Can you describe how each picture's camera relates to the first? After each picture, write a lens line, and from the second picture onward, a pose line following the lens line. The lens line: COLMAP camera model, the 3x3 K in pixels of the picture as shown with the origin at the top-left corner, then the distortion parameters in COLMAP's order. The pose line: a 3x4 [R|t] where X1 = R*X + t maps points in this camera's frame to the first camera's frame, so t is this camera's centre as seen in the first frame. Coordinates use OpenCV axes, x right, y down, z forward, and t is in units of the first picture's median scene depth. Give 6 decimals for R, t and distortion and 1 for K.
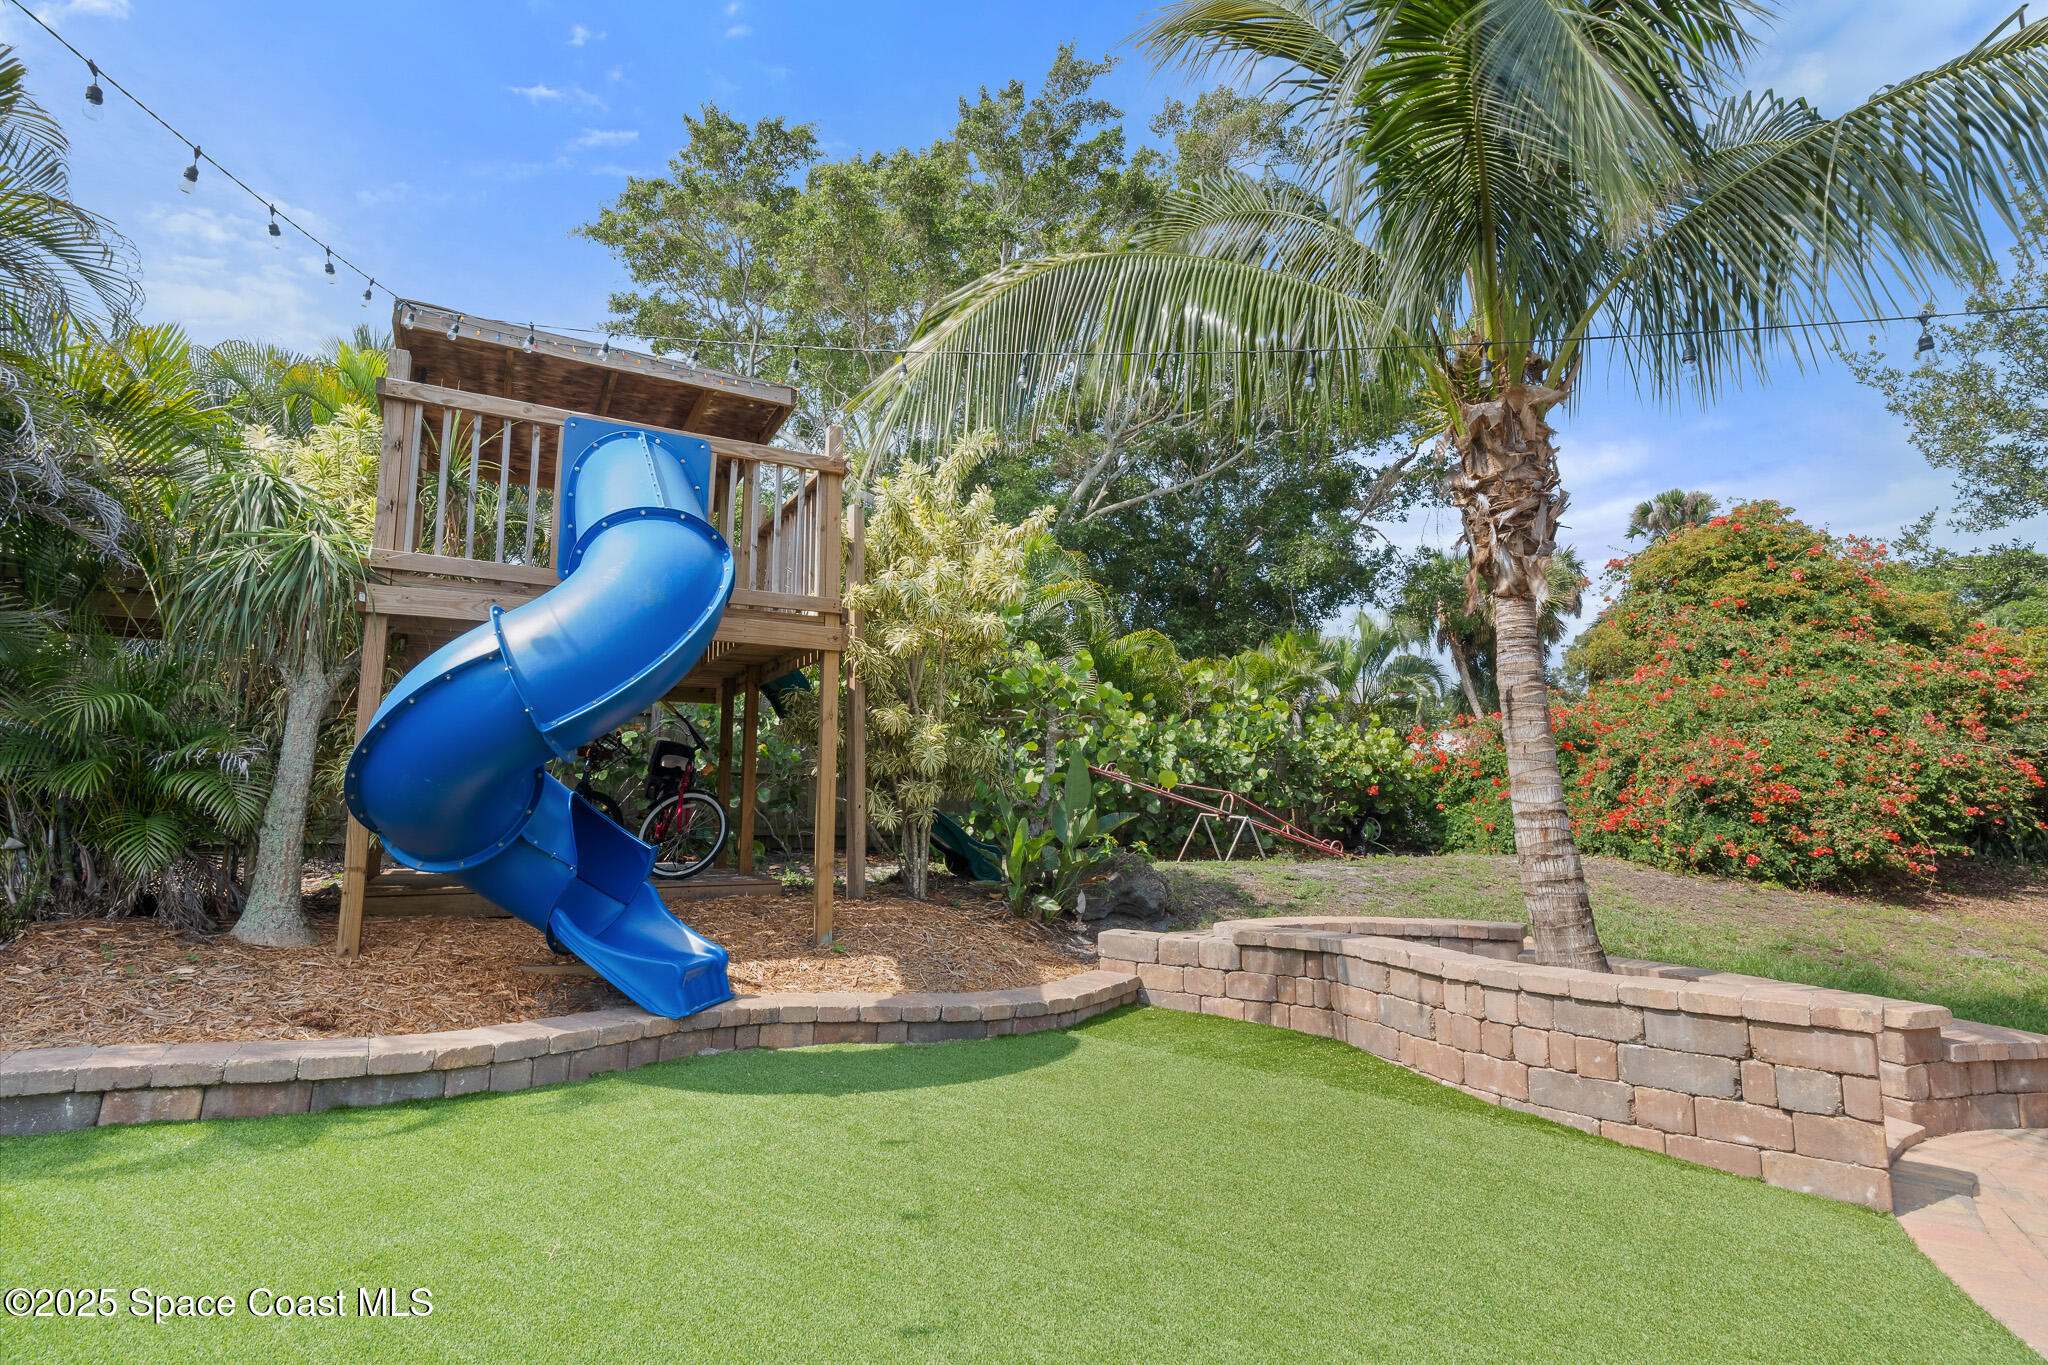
lens RADIAL K [[1060.0, 0, 1023.5], [0, 1060.0, 679.0], [0, 0, 1]] dist [-0.002460, -0.001186]
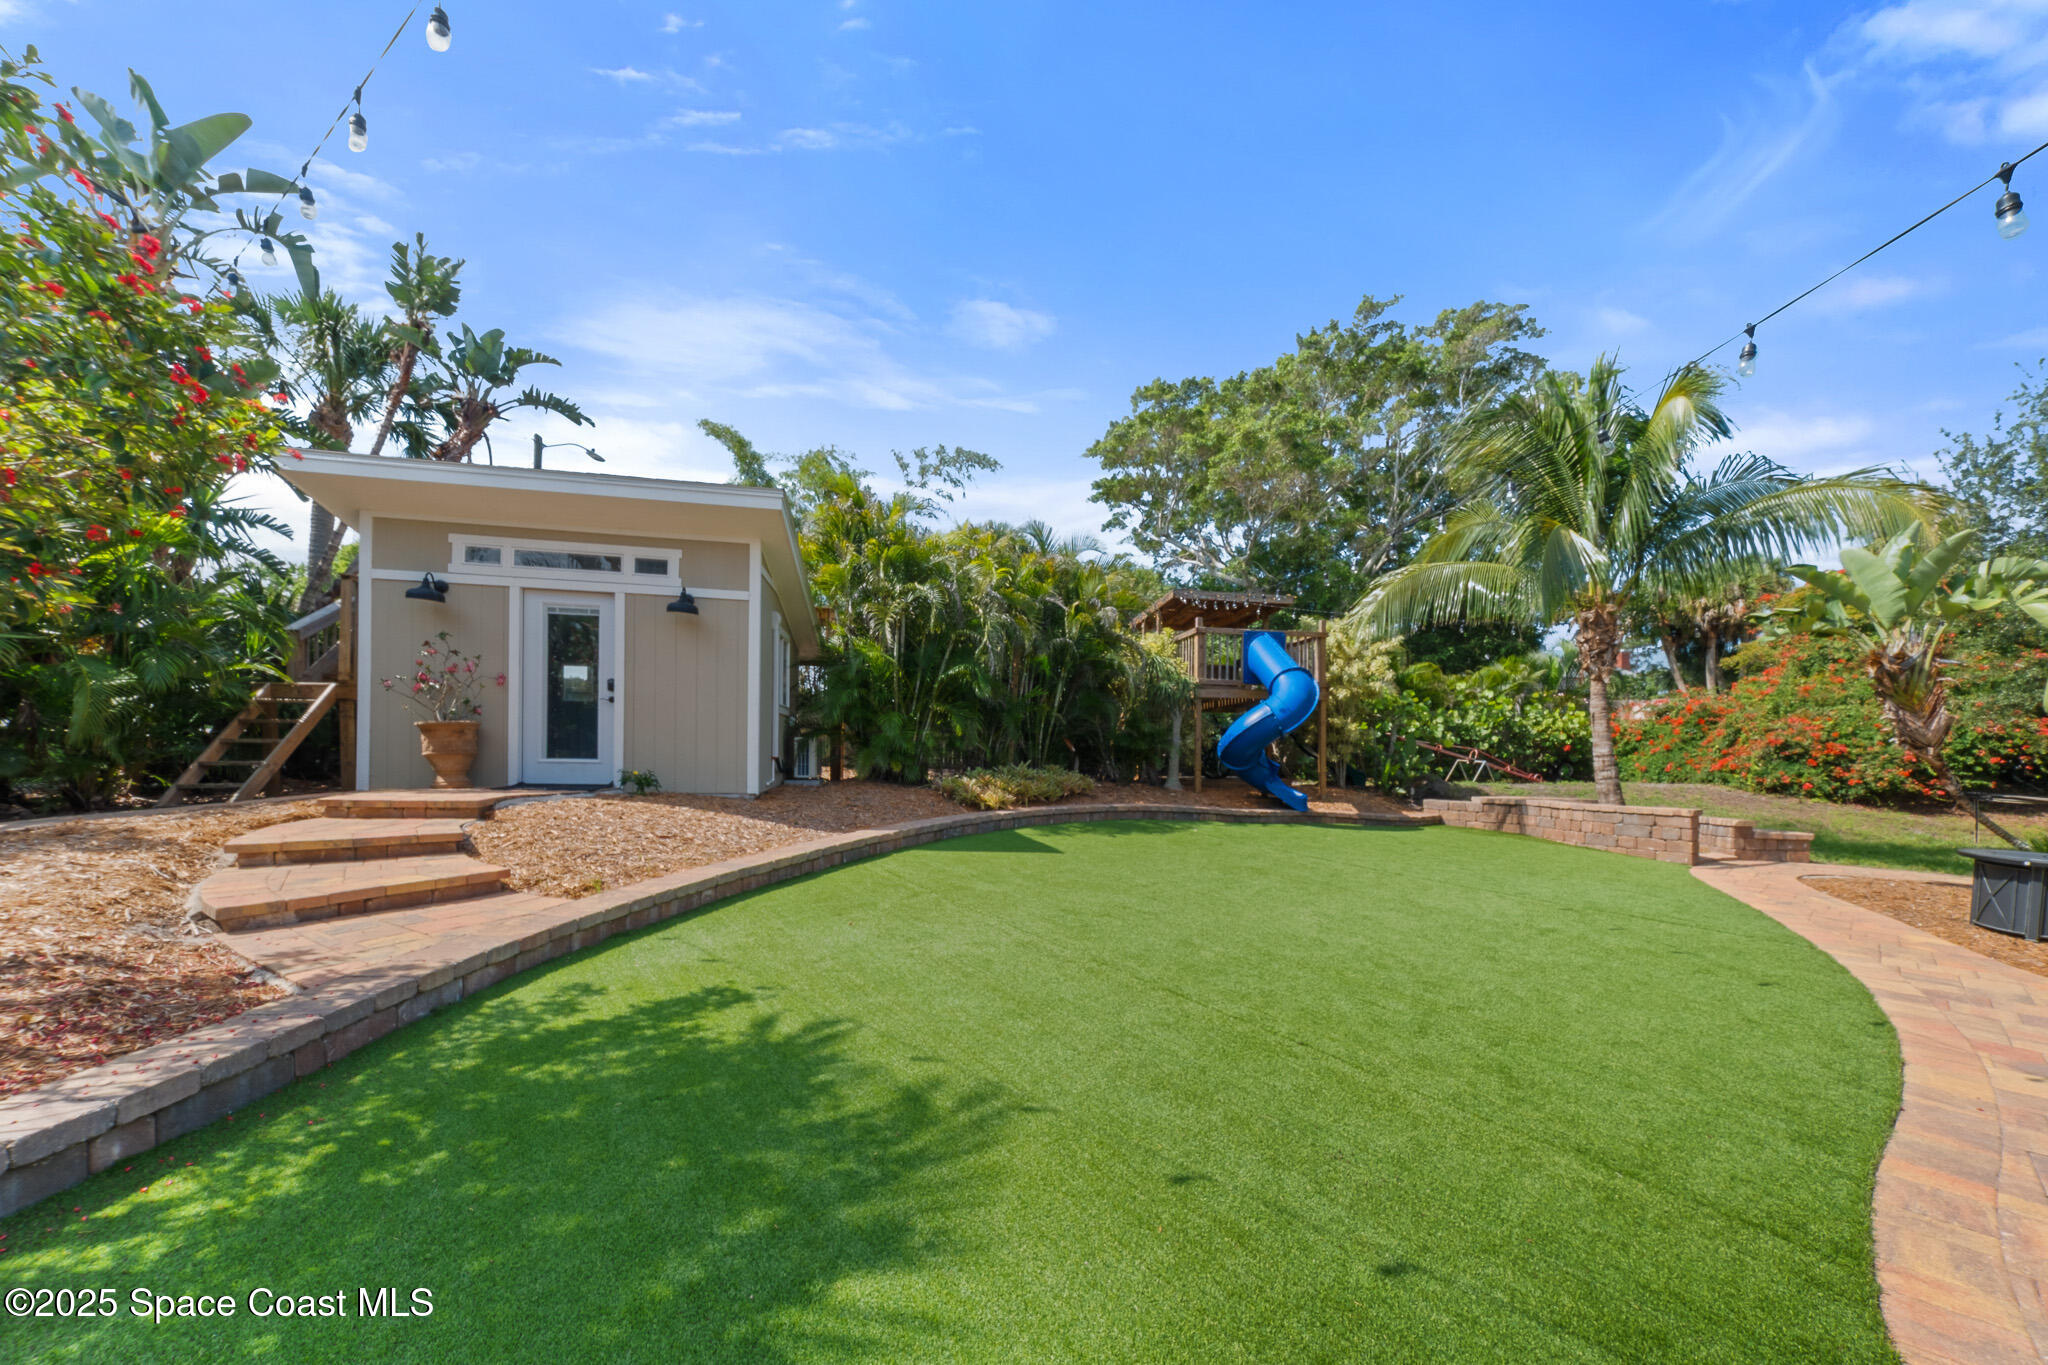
lens RADIAL K [[707.2, 0, 1040.6], [0, 707.2, 755.8], [0, 0, 1]] dist [-0.012762, 0.000074]
pose [[0.938439, 0.001340, -0.345442, -0.109132], [0.038351, 0.993406, 0.108041, -0.051466], [0.343309, -0.114638, 0.932200, -0.486494]]
